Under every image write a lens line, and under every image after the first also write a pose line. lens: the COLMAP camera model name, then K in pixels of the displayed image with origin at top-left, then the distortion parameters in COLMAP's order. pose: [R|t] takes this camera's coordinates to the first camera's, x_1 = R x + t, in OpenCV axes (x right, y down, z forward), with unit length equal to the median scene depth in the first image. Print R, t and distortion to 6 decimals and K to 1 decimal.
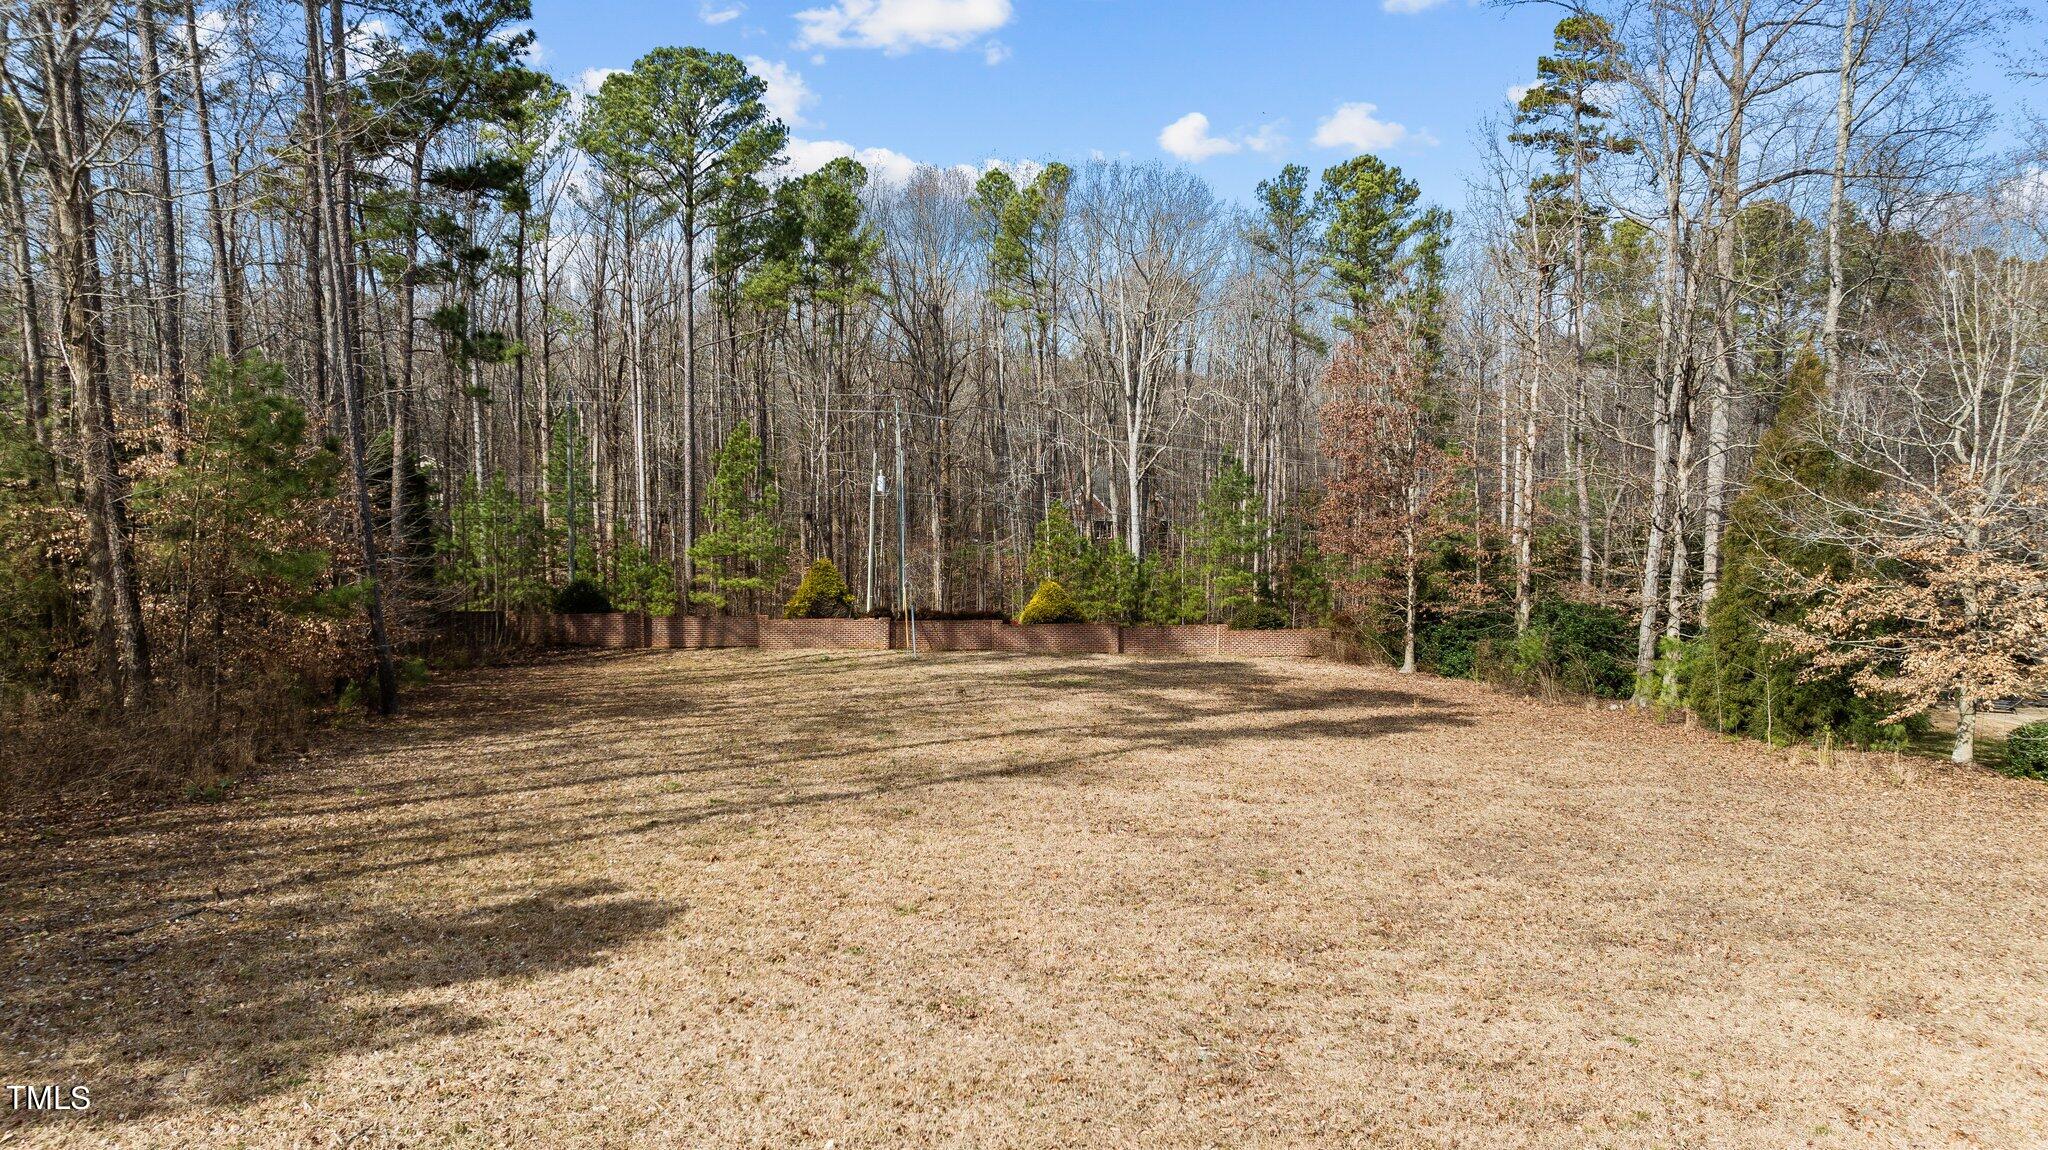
lens RADIAL K [[1460.0, 0, 1023.9], [0, 1460.0, 580.8], [0, 0, 1]] dist [-0.032623, -0.004344]
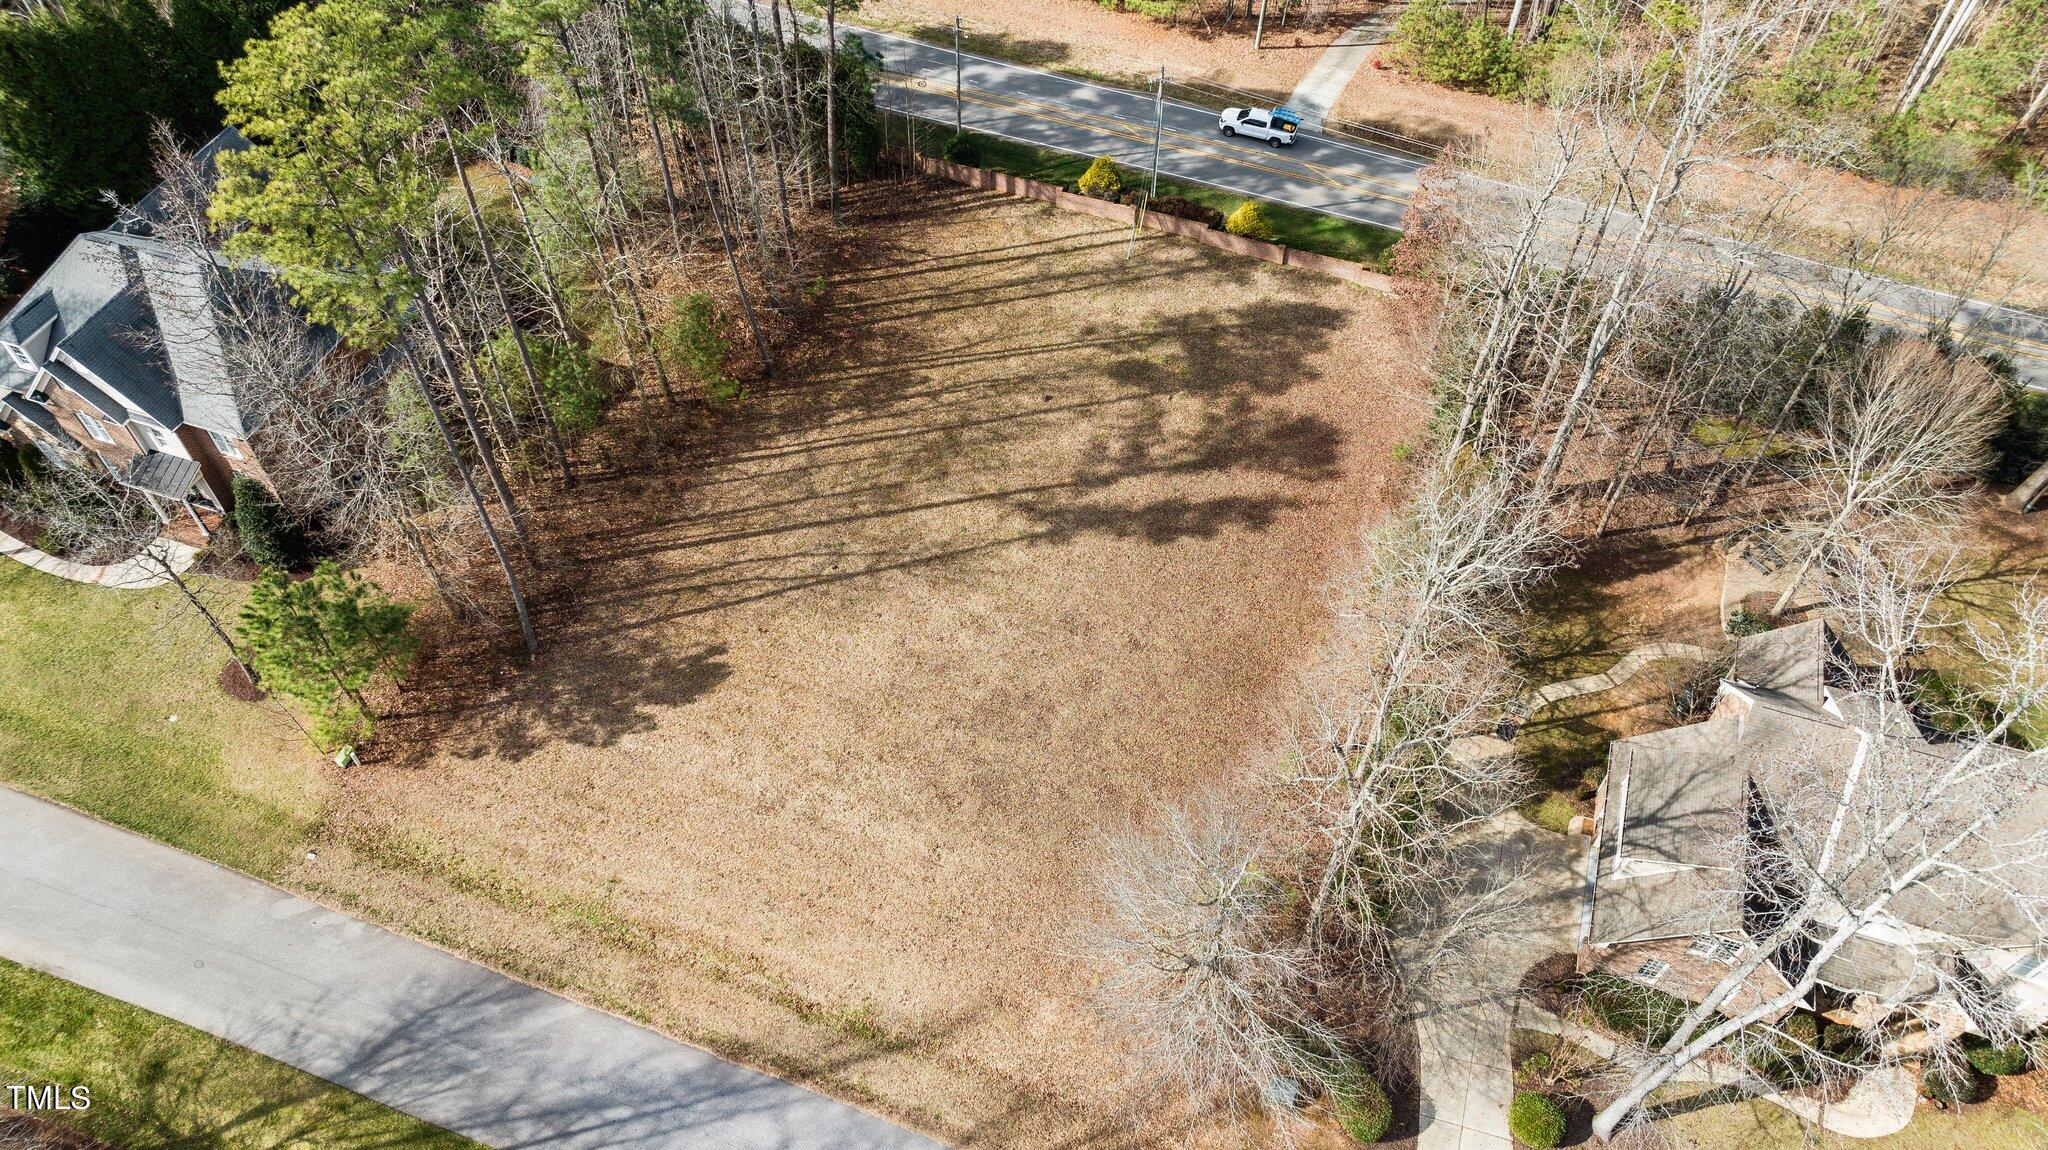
lens RADIAL K [[1473.2, 0, 1015.2], [0, 1473.2, 586.1], [0, 0, 1]] dist [-0.002917, -0.010241]
pose [[0.849267, 0.405864, -0.337668, 0.480507], [-0.032602, 0.678661, 0.733727, -0.830887], [0.526956, -0.612122, 0.589597, -0.224099]]
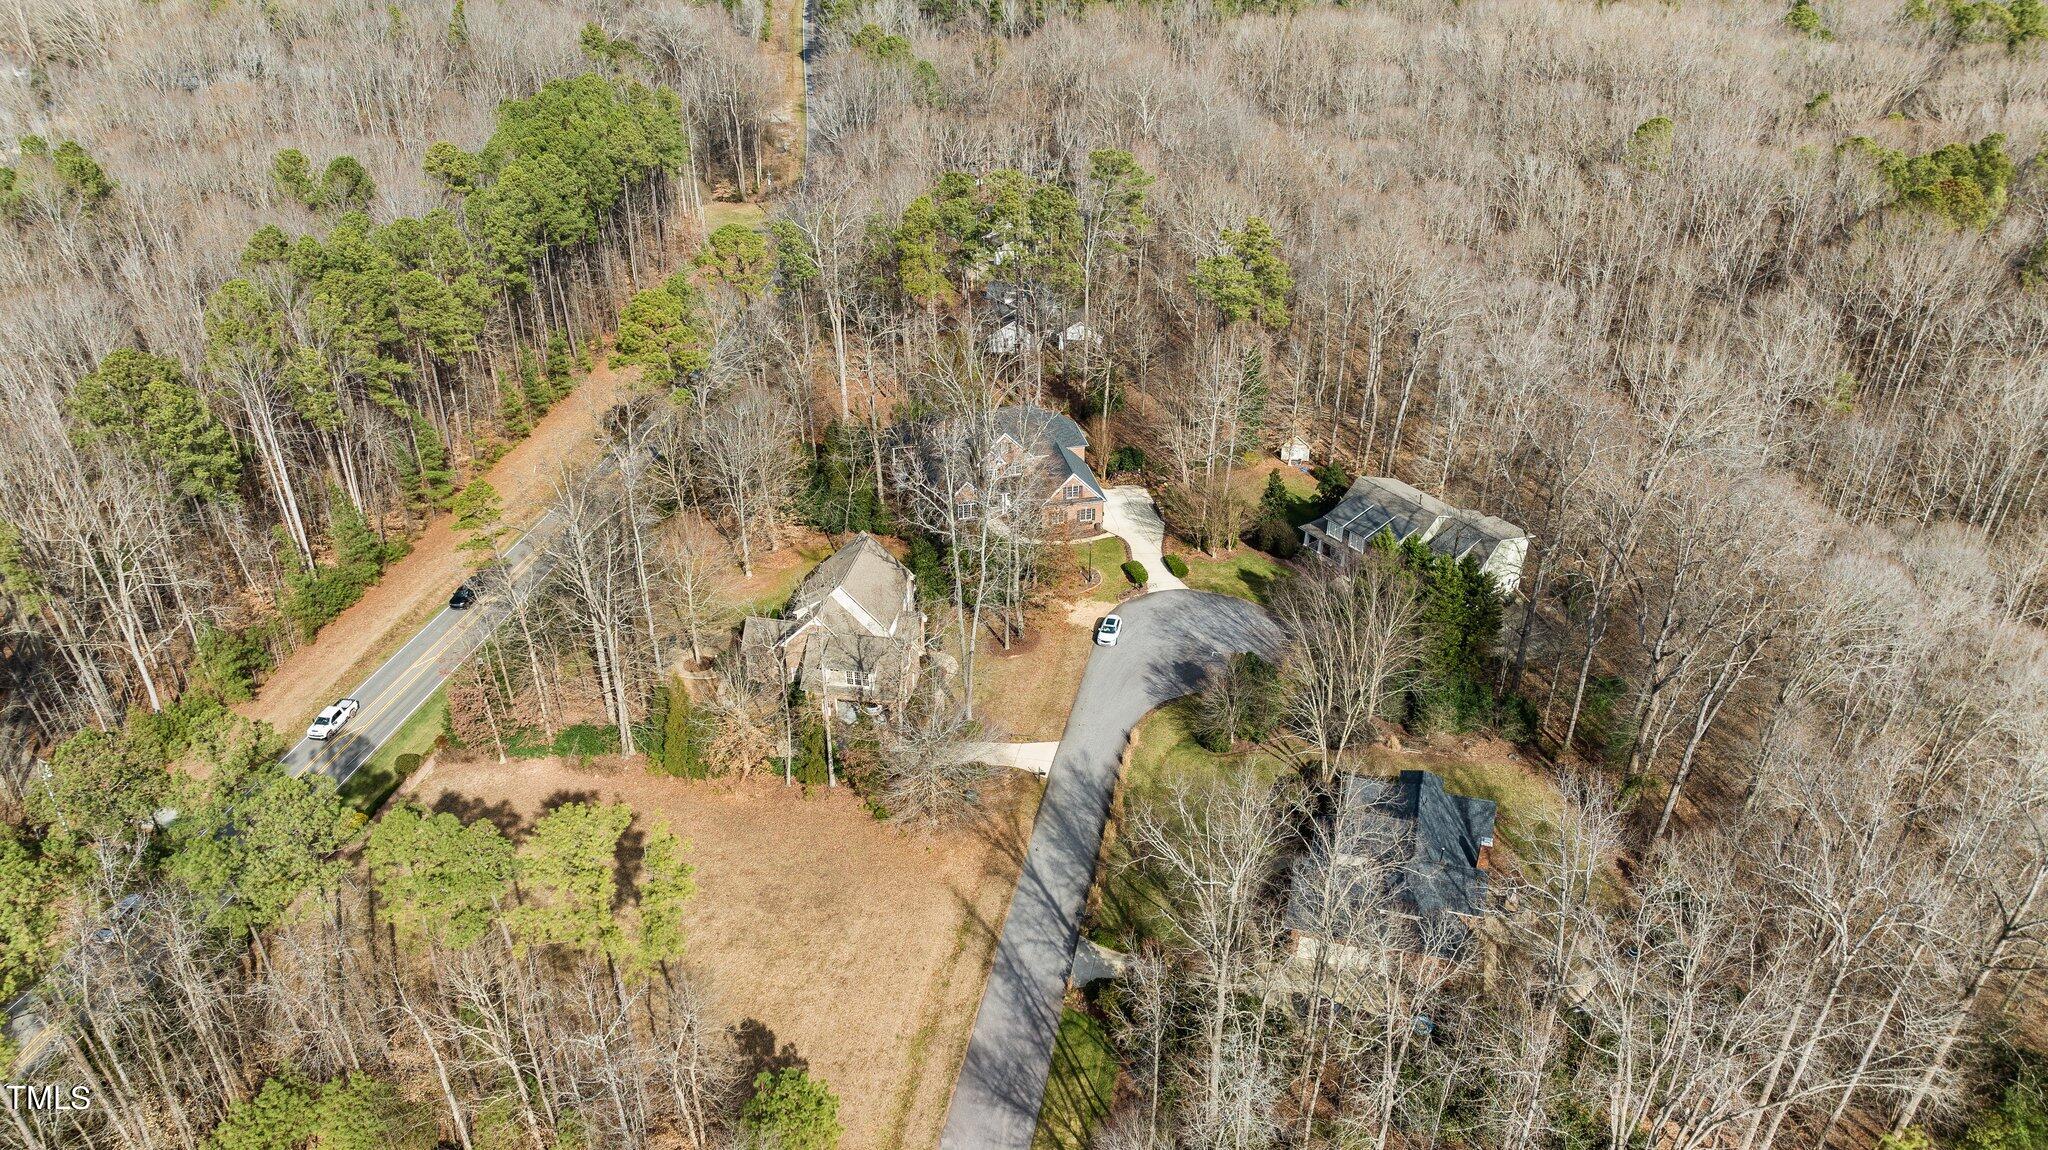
lens RADIAL K [[1449.7, 0, 1030.3], [0, 1449.7, 579.6], [0, 0, 1]] dist [0.001966, -0.000193]
pose [[0.397453, -0.484820, 0.779090, -1.065544], [0.069418, 0.862483, 0.501302, -1.276433], [-0.914993, -0.145161, 0.376452, -0.619997]]
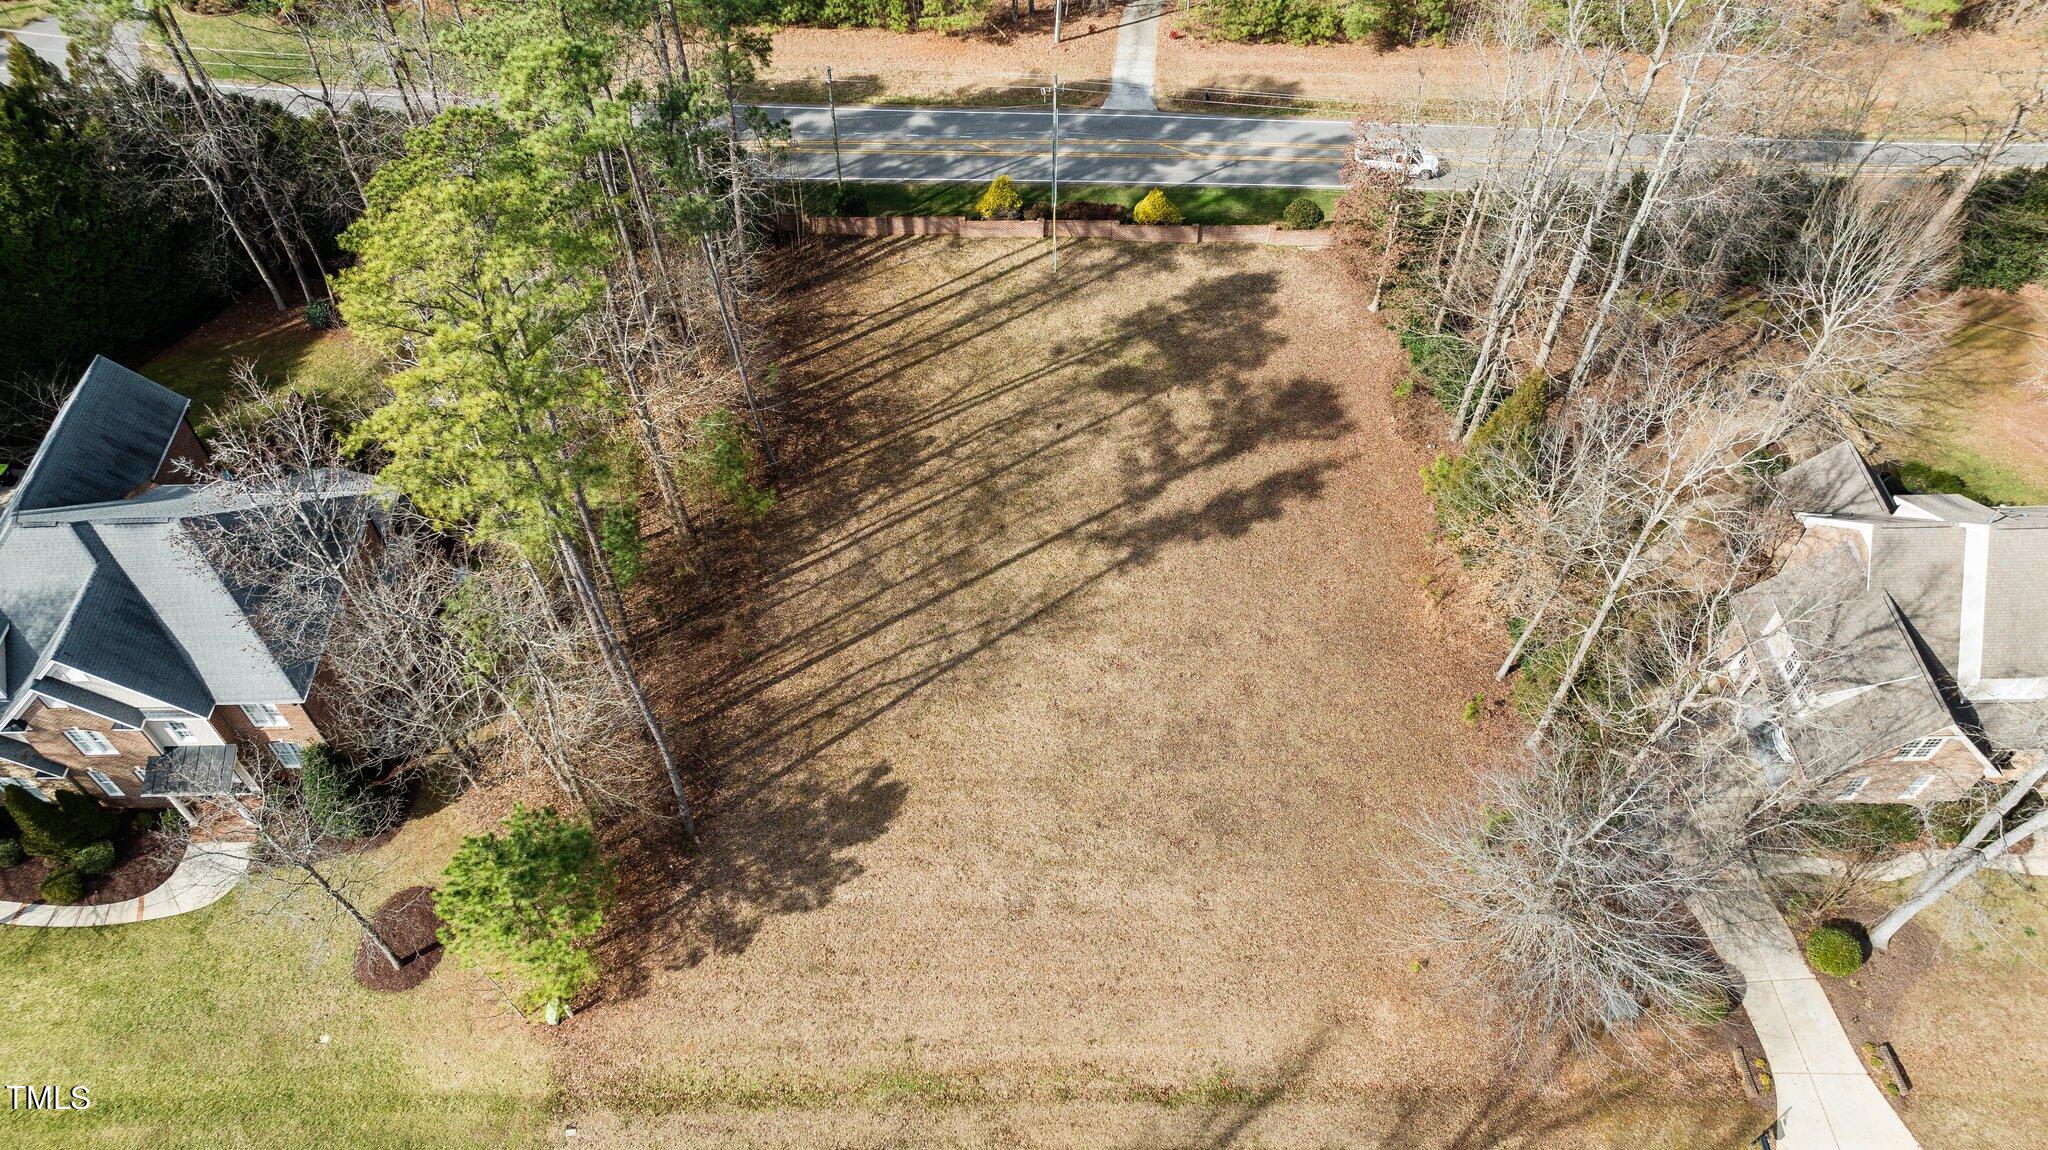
lens RADIAL K [[1473.2, 0, 1014.0], [0, 1473.2, 587.0], [0, 0, 1]] dist [-0.002917, -0.010241]
pose [[0.981965, 0.144731, -0.121649, 0.117738], [-0.010935, 0.685827, 0.727682, -0.822610], [0.188748, -0.713228, 0.675041, -0.313499]]
